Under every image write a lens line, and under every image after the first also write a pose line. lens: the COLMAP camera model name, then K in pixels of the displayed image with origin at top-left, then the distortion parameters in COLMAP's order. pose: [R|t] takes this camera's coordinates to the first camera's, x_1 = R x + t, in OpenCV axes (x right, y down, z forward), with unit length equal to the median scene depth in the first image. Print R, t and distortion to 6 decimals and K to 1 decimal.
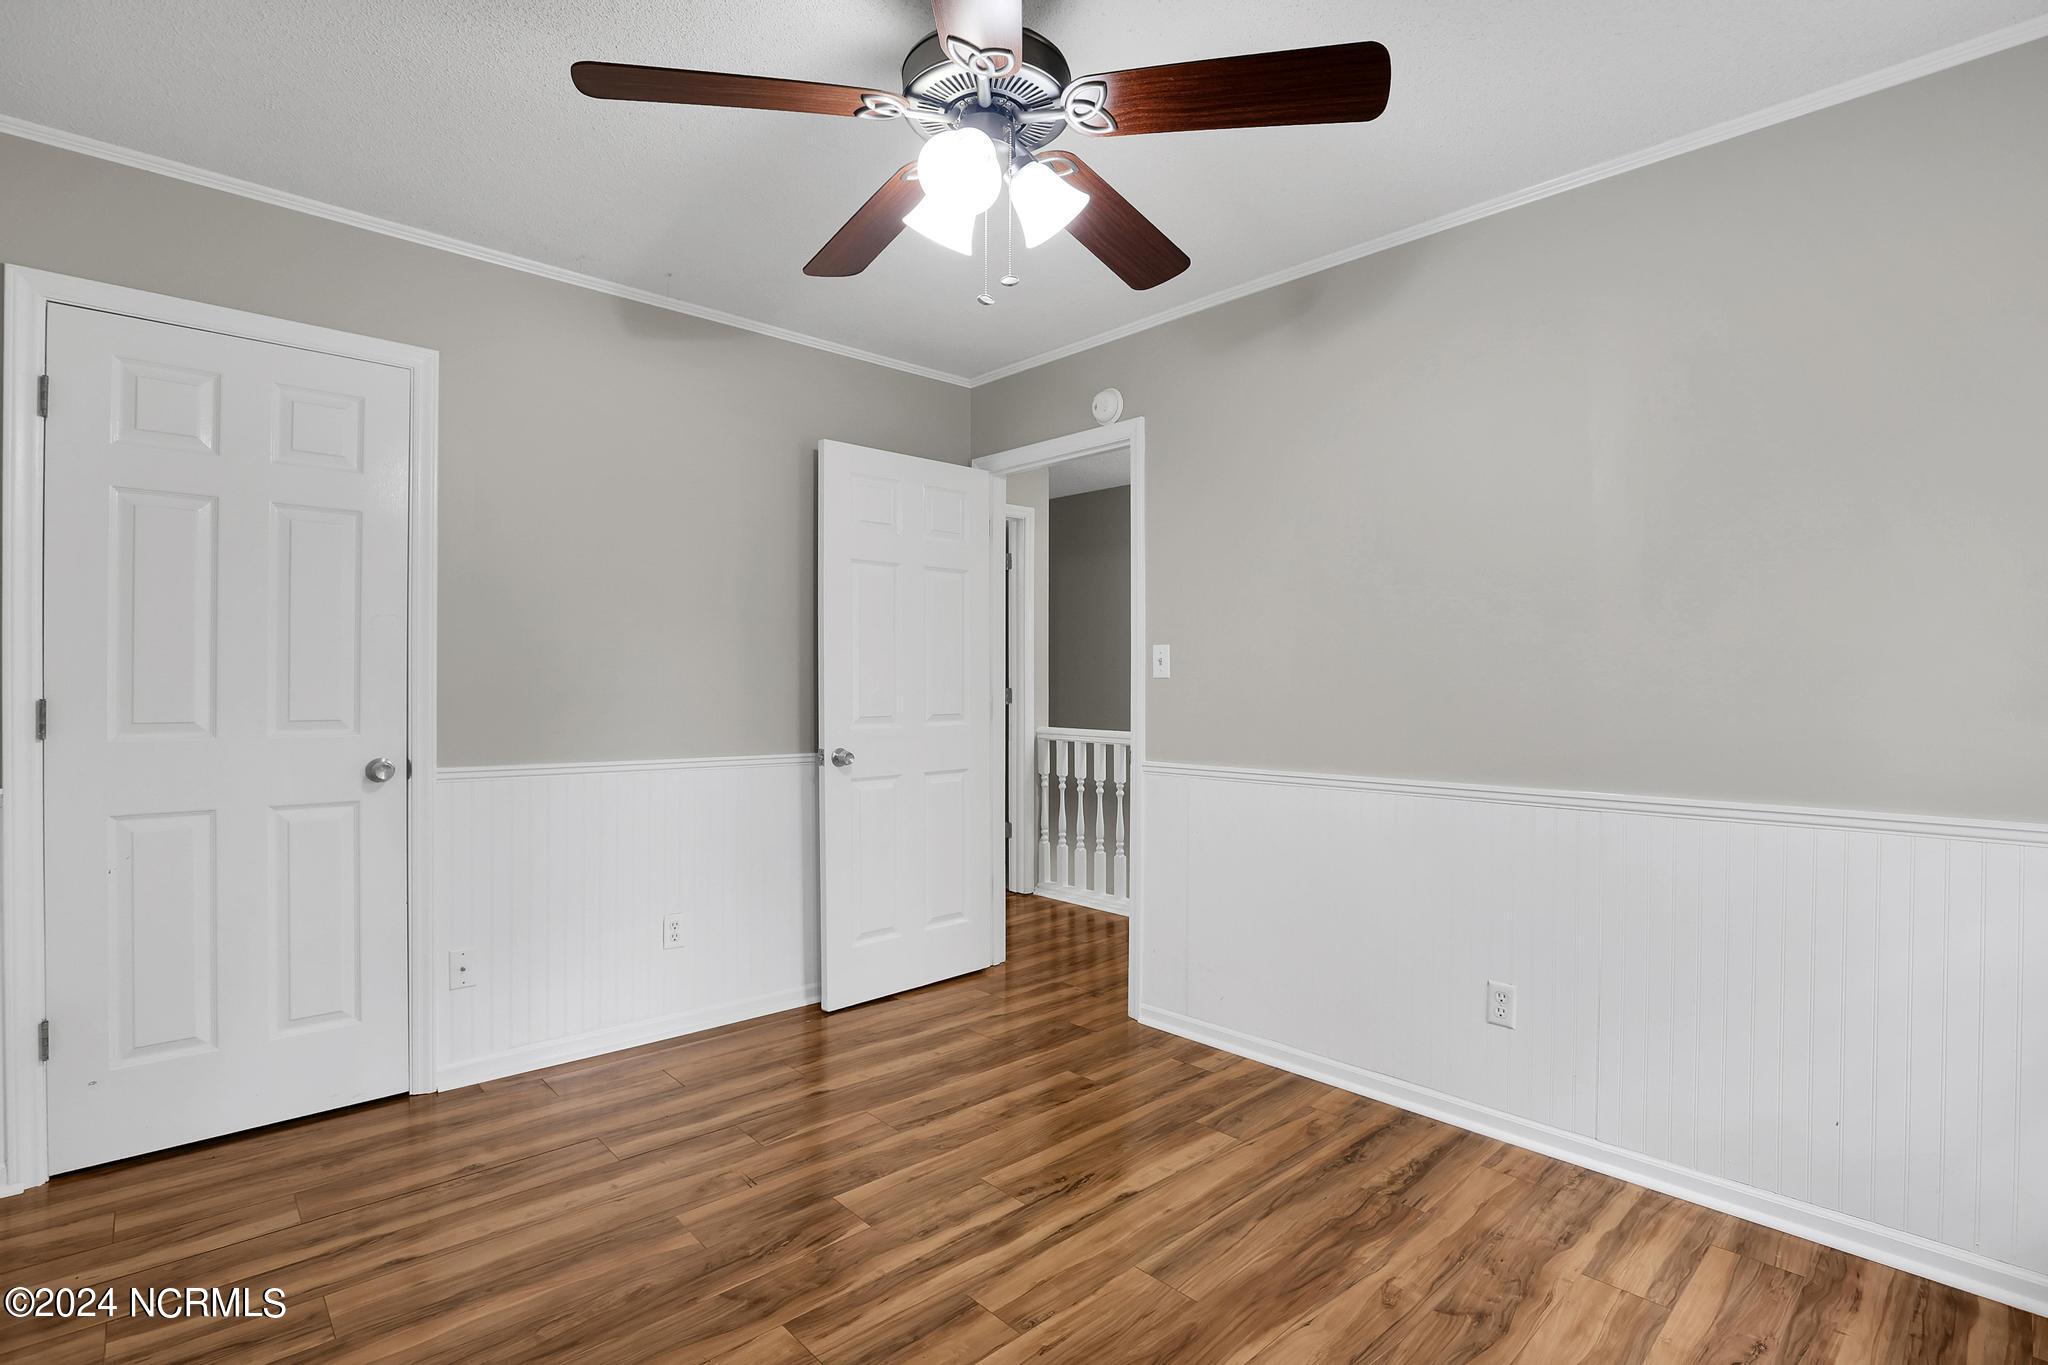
lens RADIAL K [[996.6, 0, 1024.0], [0, 996.6, 682.5], [0, 0, 1]] dist [-0.048837, 0.023316]
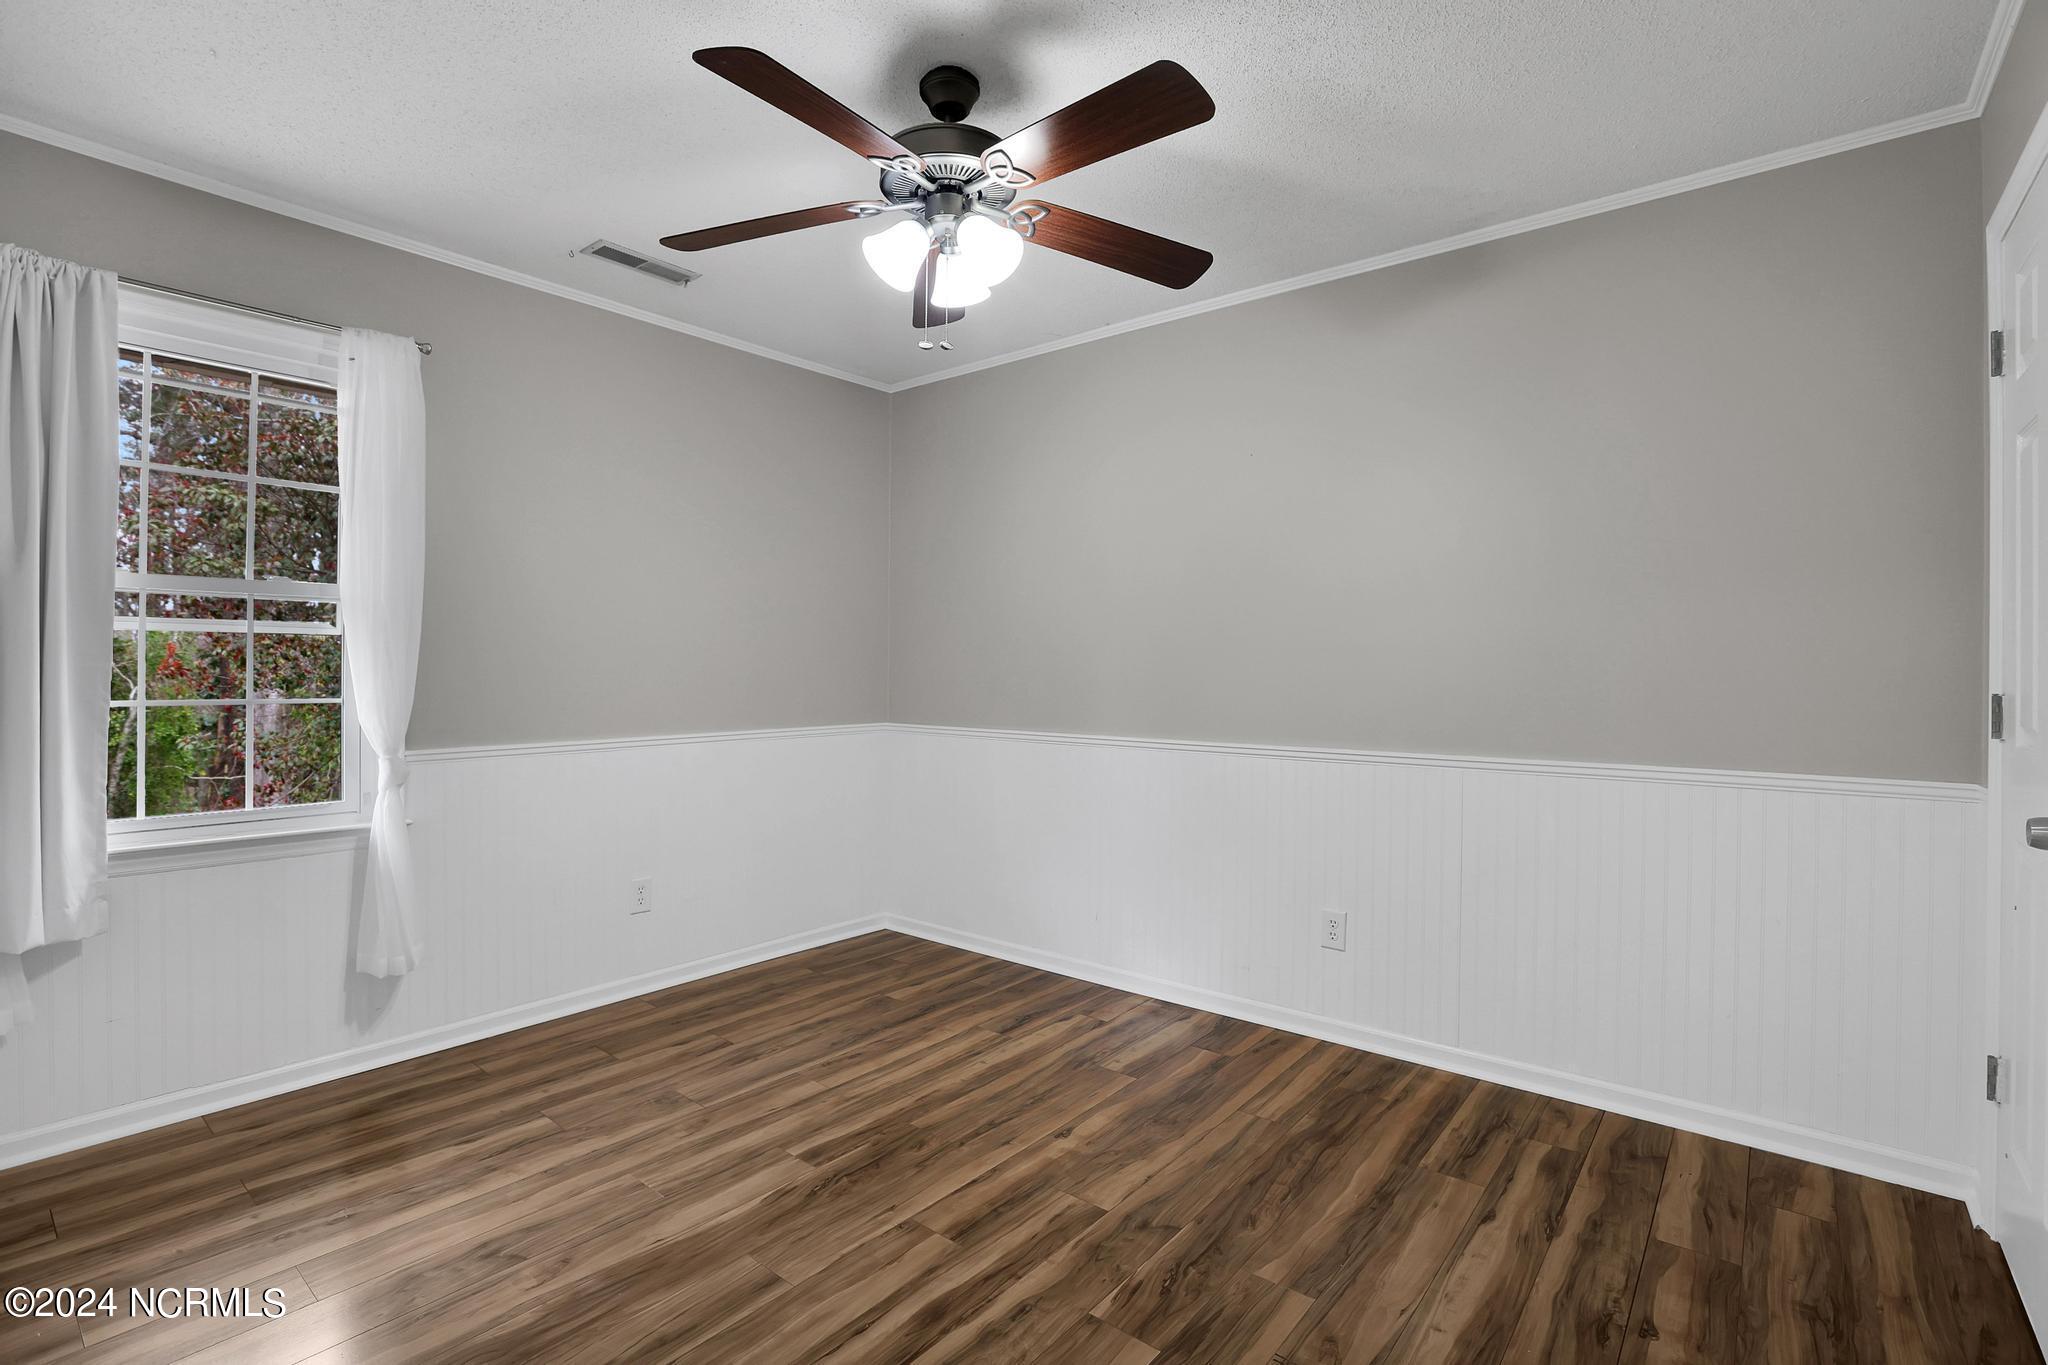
lens RADIAL K [[996.6, 0, 1024.0], [0, 996.6, 682.5], [0, 0, 1]] dist [-0.048837, 0.023316]
pose [[-0.991415, -0.006922, -0.130566, 0.018965], [-0.008988, 0.999843, 0.015243, -0.015281], [0.130440, 0.016286, -0.991322, 1.996131]]
